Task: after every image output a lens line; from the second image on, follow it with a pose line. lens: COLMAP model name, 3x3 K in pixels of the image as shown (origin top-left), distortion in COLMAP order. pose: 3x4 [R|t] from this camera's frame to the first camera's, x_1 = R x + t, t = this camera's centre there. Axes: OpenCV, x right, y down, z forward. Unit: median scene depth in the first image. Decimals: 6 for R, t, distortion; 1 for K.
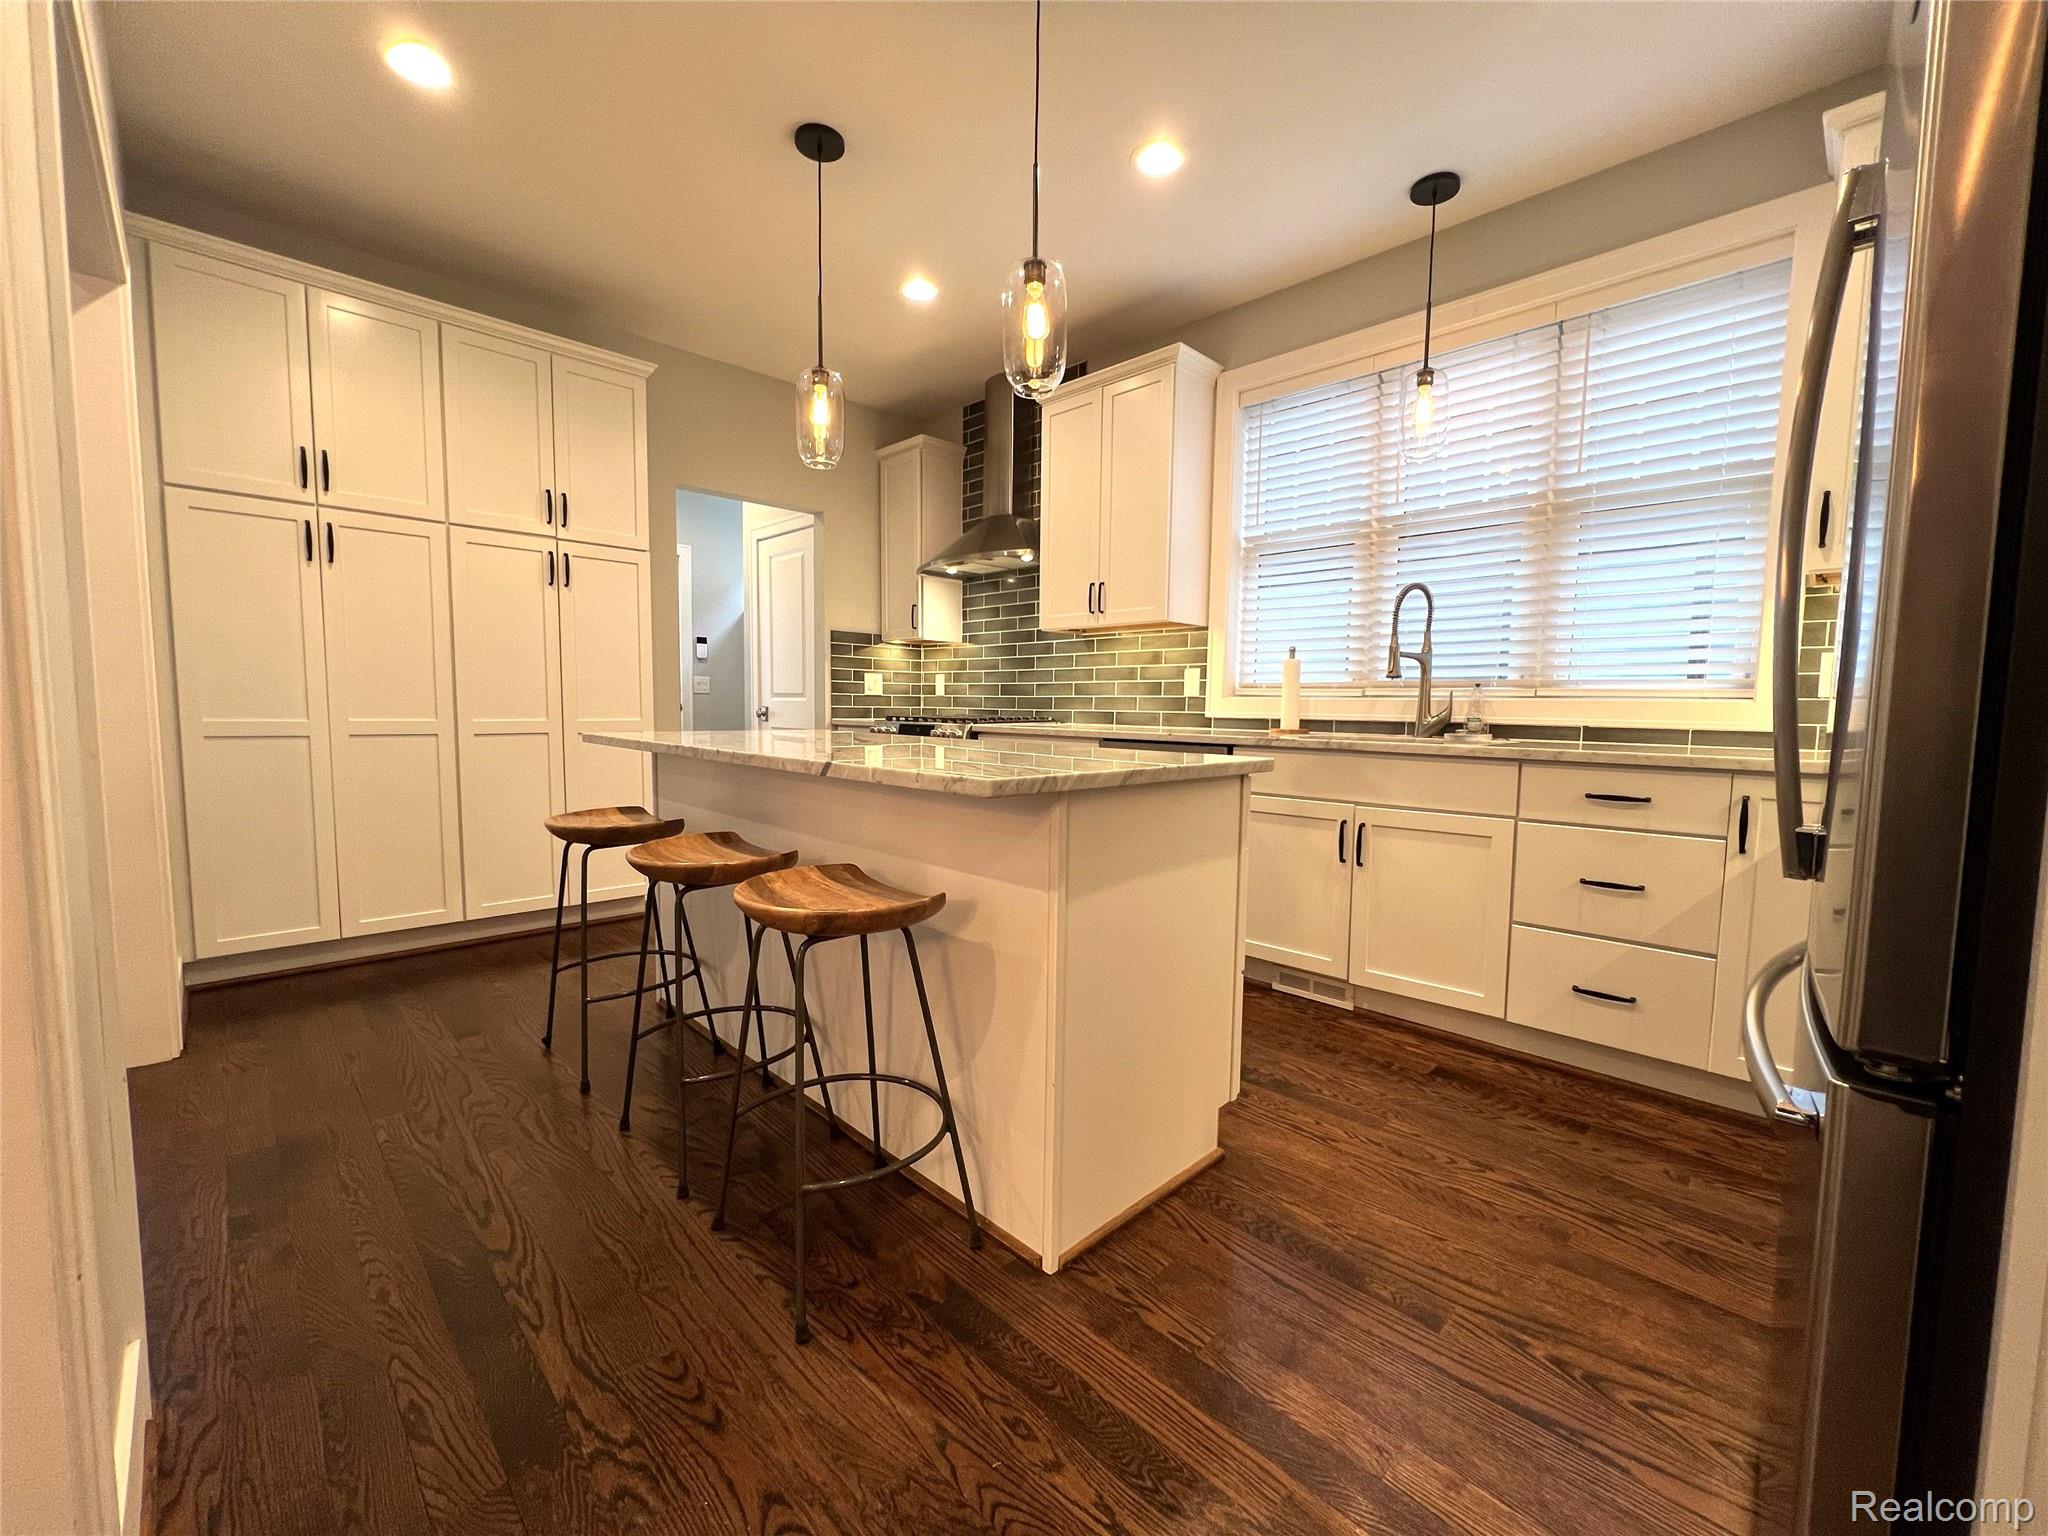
lens RADIAL K [[808.5, 0, 1019.8], [0, 808.5, 762.5], [0, 0, 1]] dist [0.003491, 0.000395]
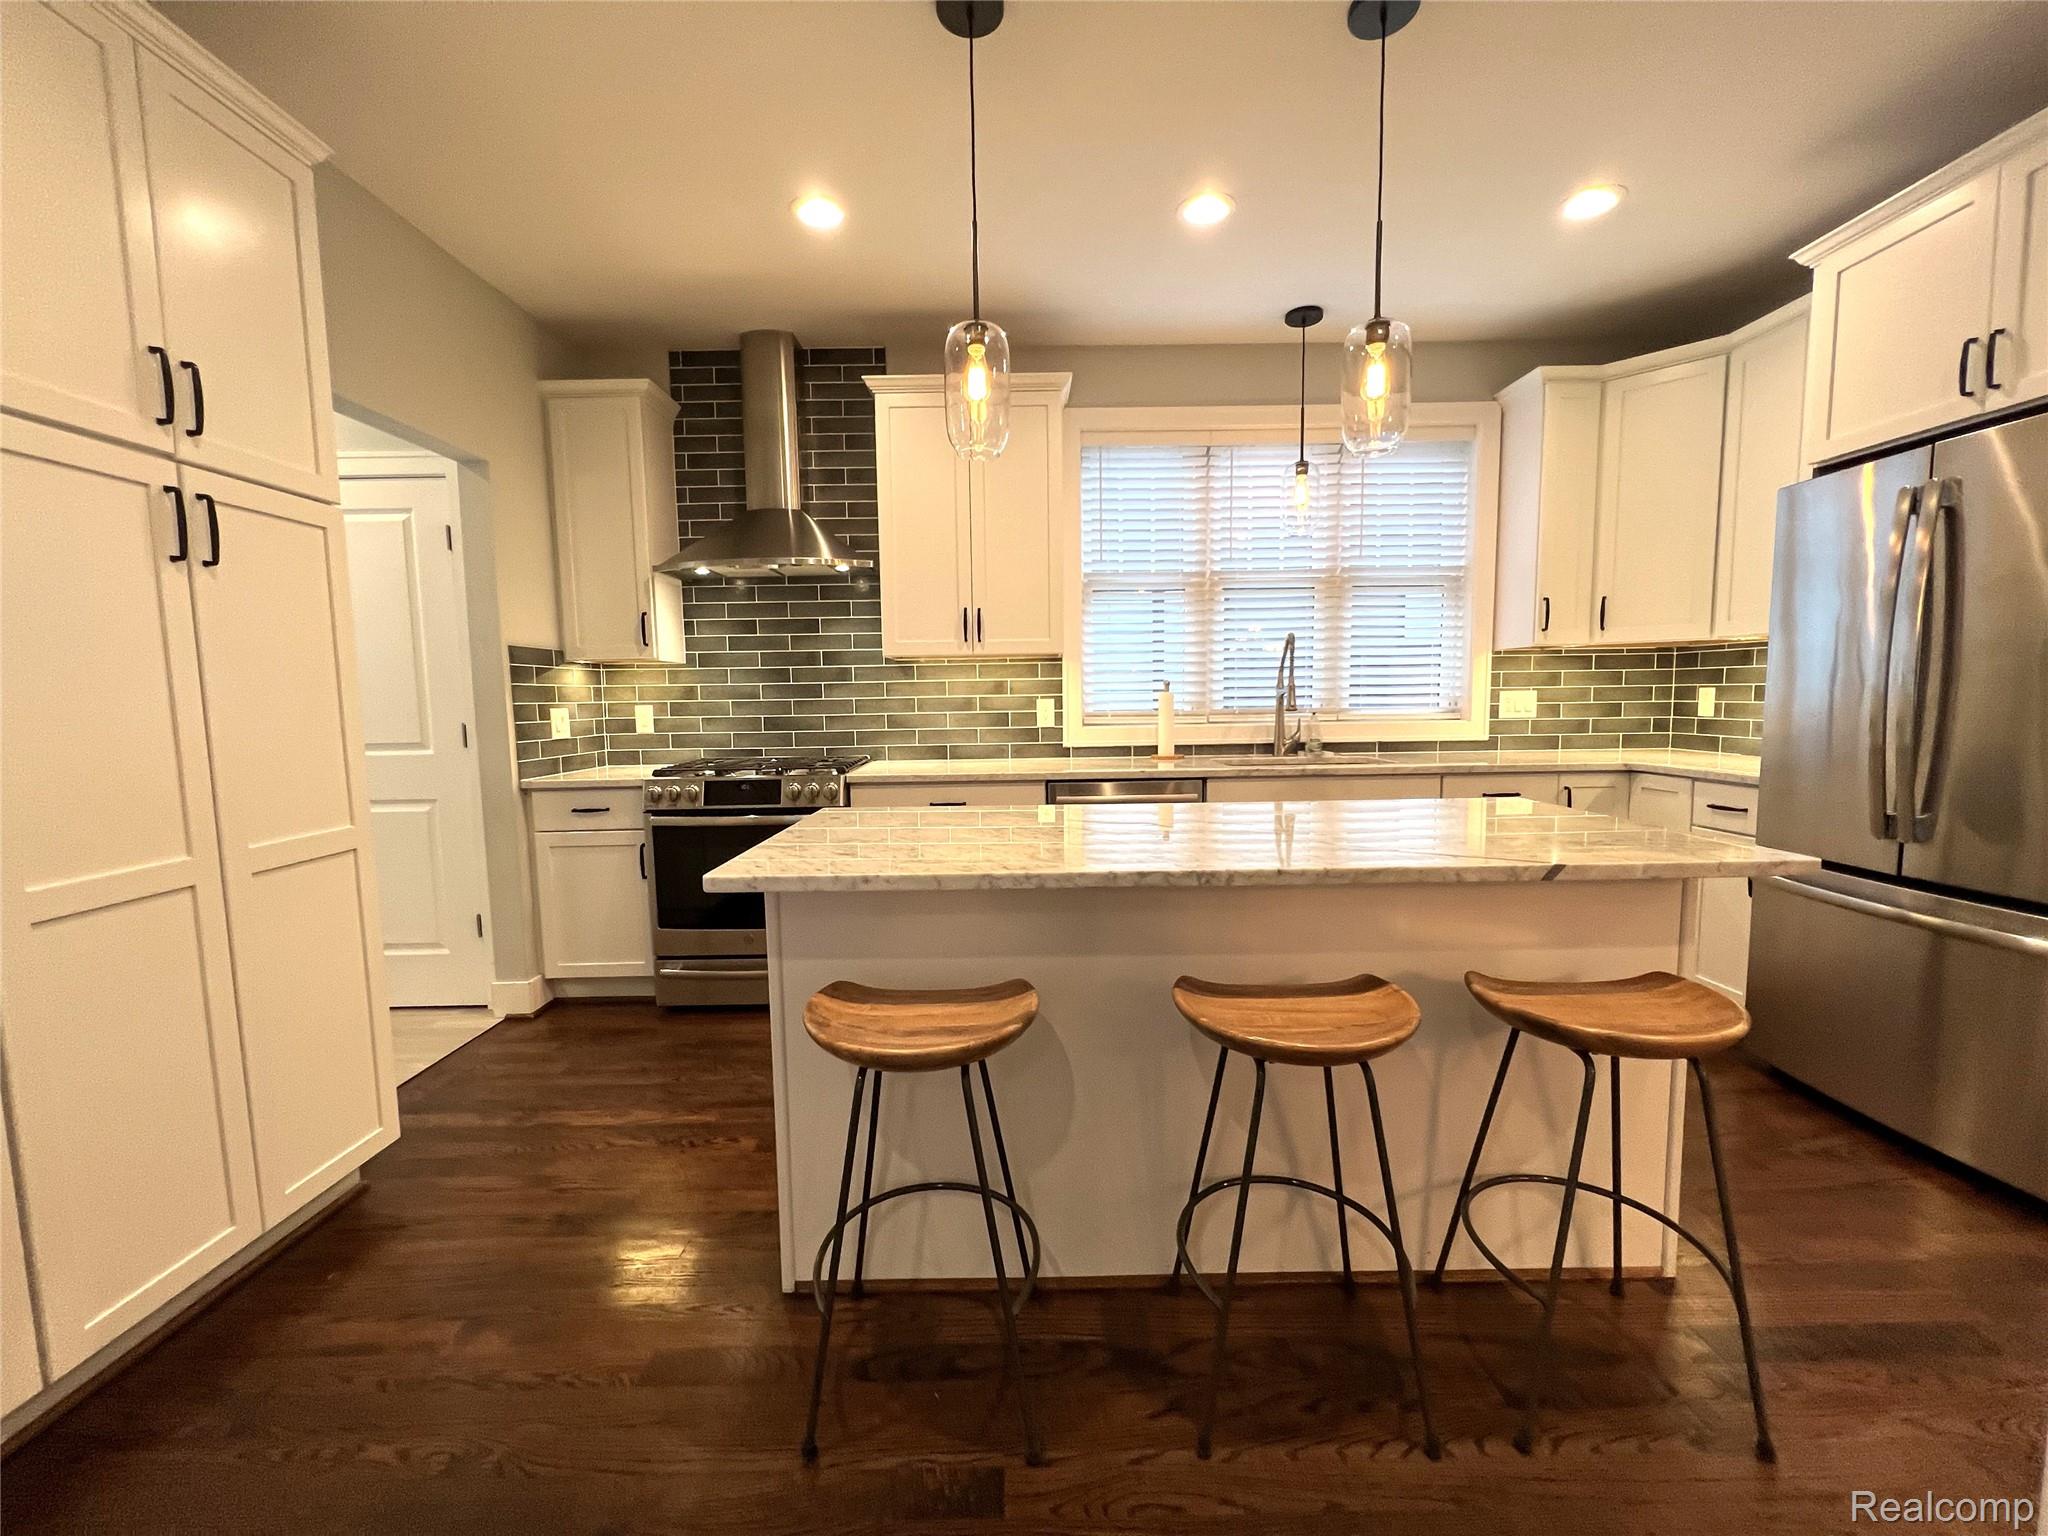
lens RADIAL K [[808.5, 0, 1025.7], [0, 808.5, 770.5], [0, 0, 1]] dist [0.003491, 0.000395]
pose [[0.708737, -0.088916, 0.699847, -0.499563], [0.078216, 0.995813, 0.047308, -0.075630], [-0.701123, 0.021210, 0.712725, 0.300455]]
